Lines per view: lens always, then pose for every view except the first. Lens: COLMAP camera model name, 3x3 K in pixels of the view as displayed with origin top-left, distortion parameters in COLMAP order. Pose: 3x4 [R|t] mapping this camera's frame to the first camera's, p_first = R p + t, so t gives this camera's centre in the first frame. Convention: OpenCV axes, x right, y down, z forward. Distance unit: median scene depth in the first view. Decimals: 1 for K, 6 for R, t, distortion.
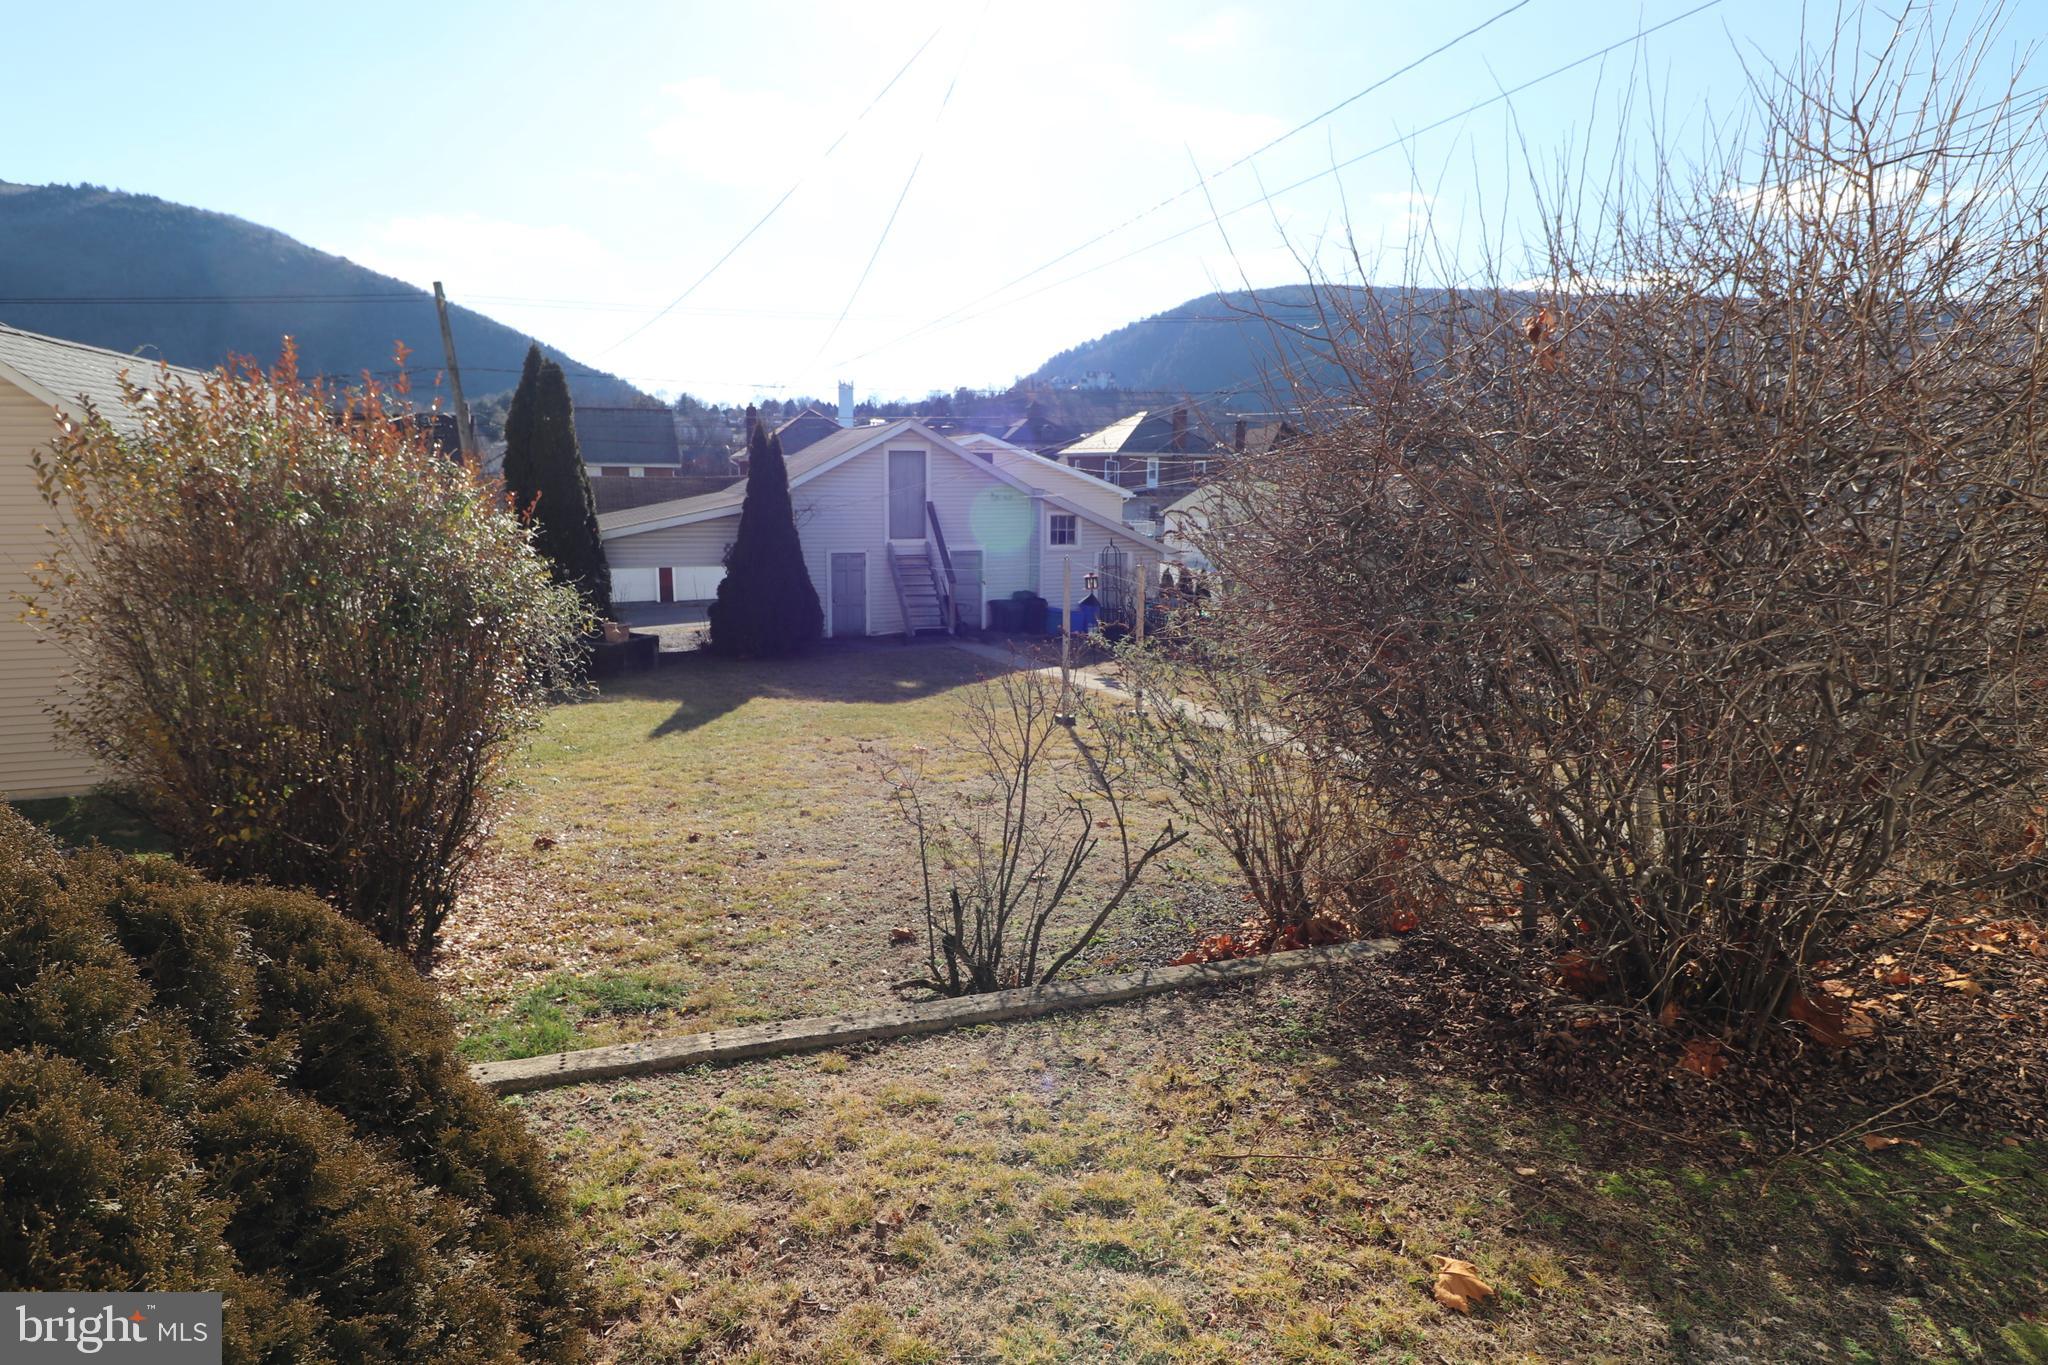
lens RADIAL K [[1088.2, 0, 1024.0], [0, 1088.2, 682.5], [0, 0, 1]] dist [-0.004580, -0.002272]
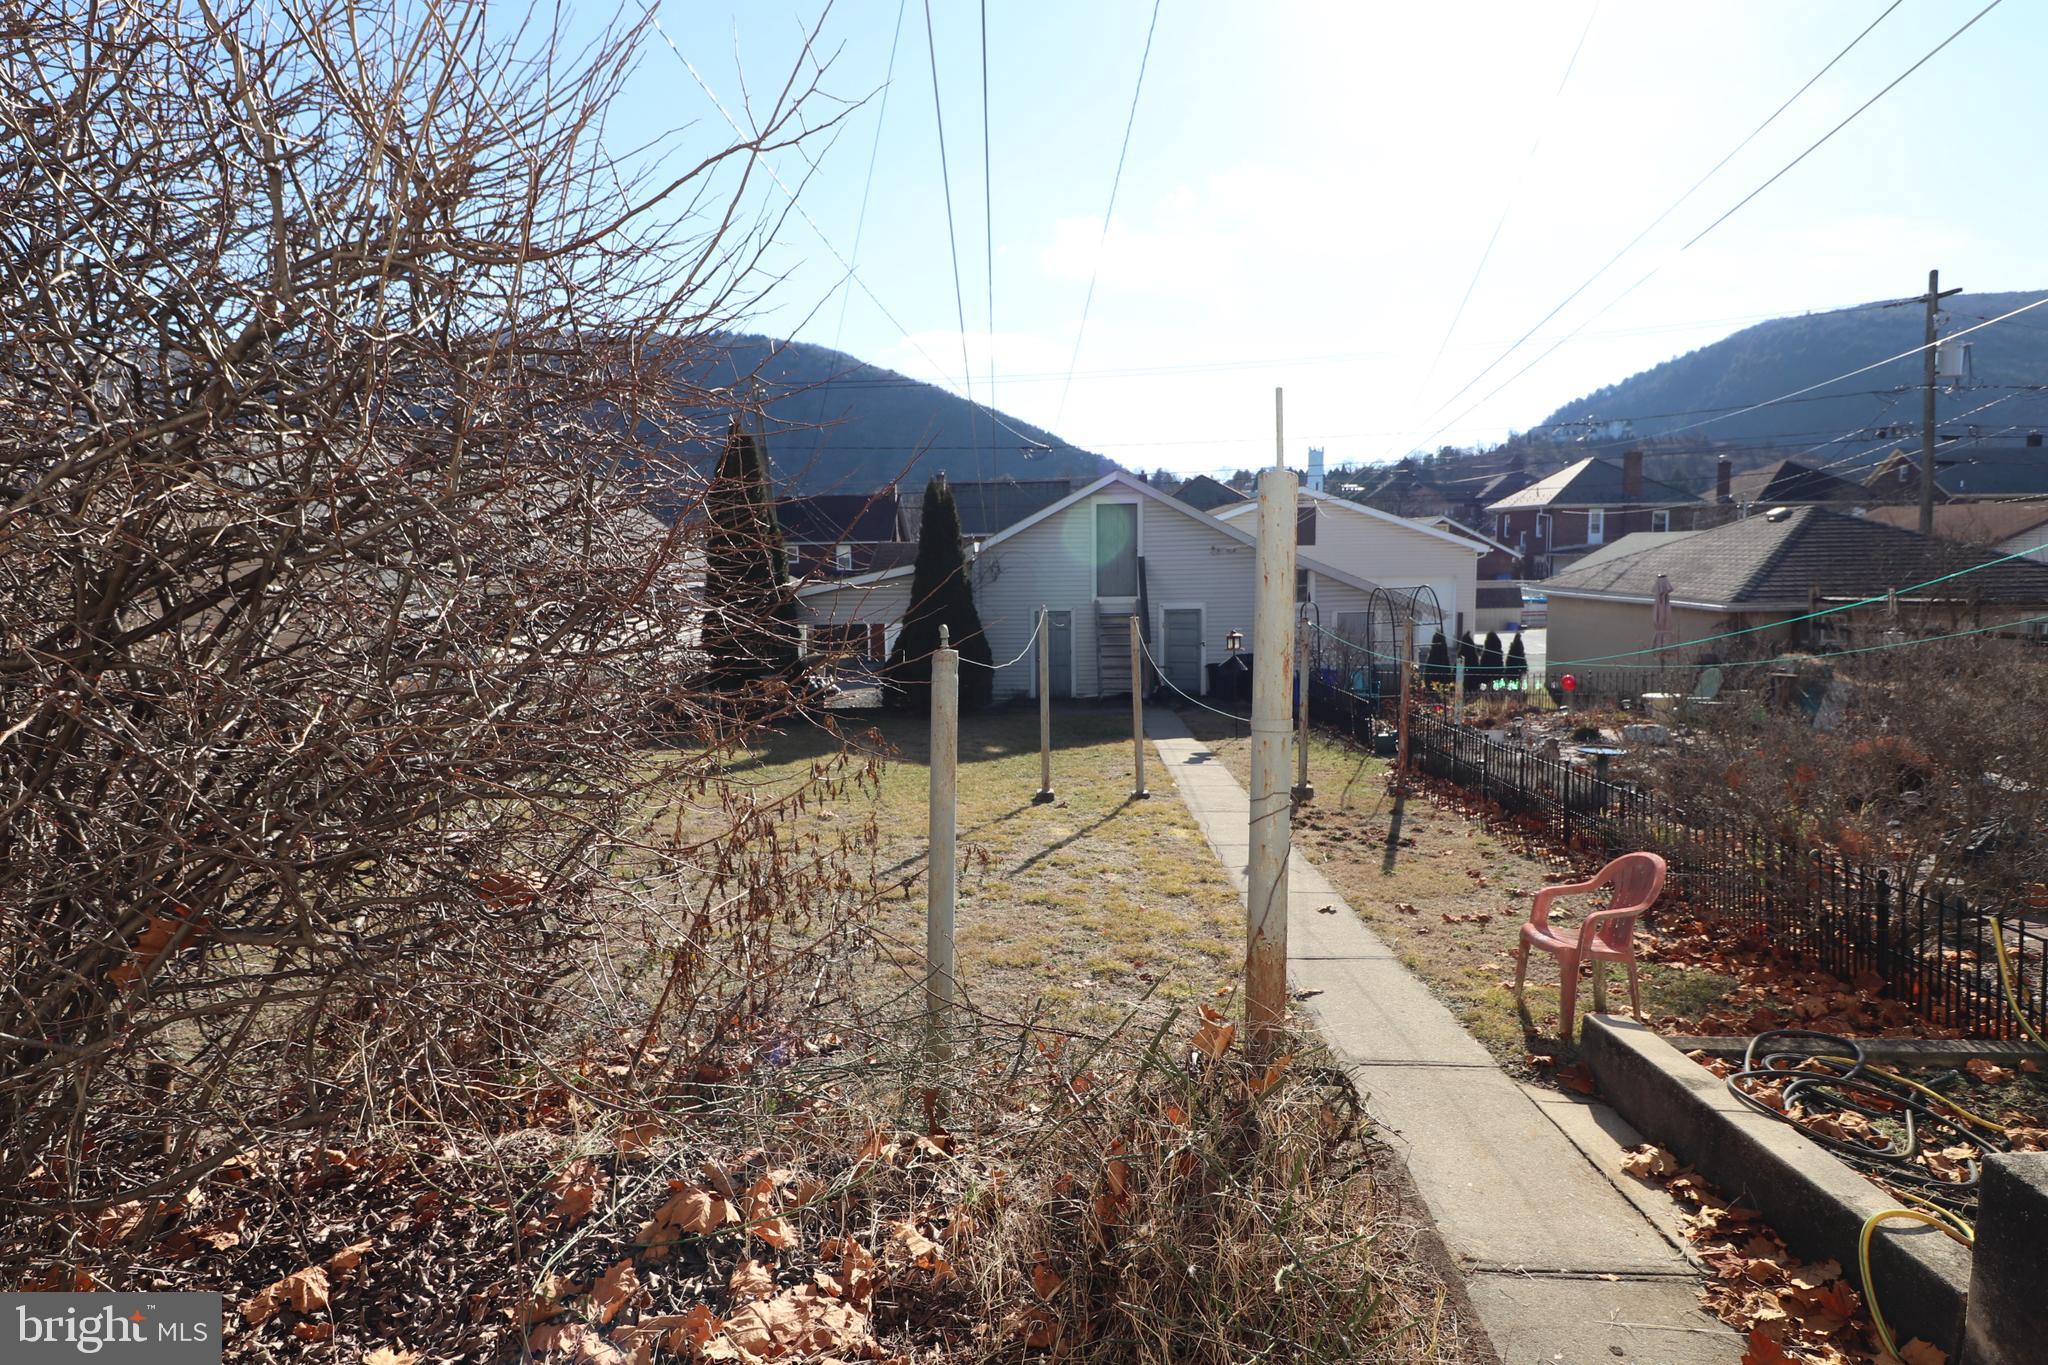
lens RADIAL K [[1088.2, 0, 1024.0], [0, 1088.2, 682.5], [0, 0, 1]] dist [-0.004580, -0.002272]
pose [[0.907907, 0.028239, -0.418219, 0.076517], [-0.053948, 0.997302, -0.049774, -0.002579], [0.415685, 0.067752, 0.906981, 0.043957]]
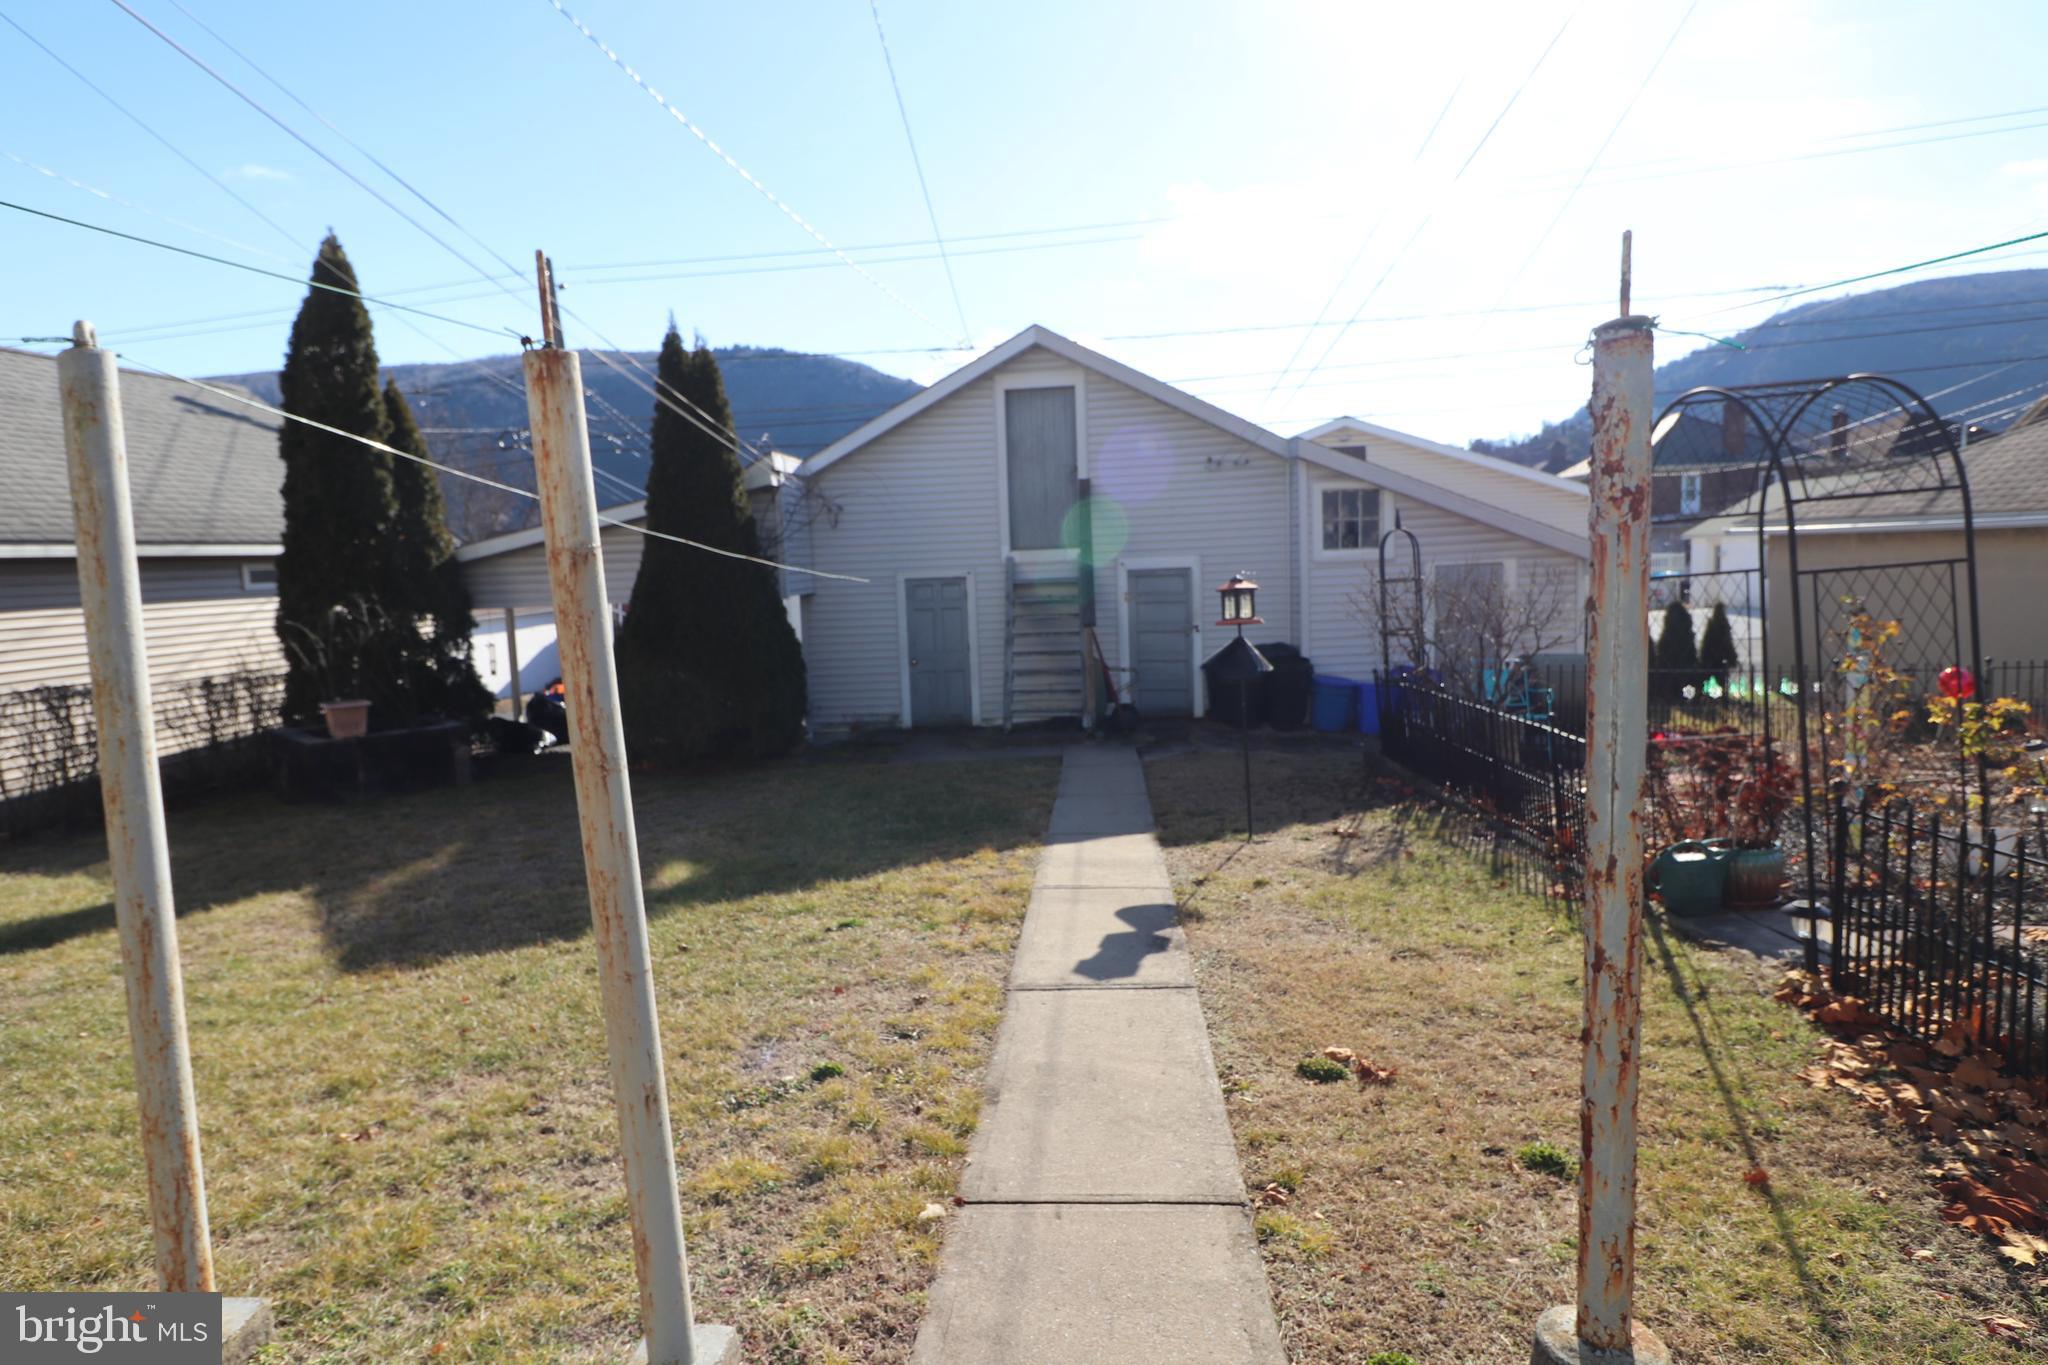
lens RADIAL K [[1088.2, 0, 1024.0], [0, 1088.2, 682.5], [0, 0, 1]] dist [-0.004580, -0.002272]
pose [[0.896724, 0.004056, -0.442571, 0.044356], [-0.032683, 0.997835, -0.057077, -0.012347], [0.441381, 0.065647, 0.894915, 0.183709]]
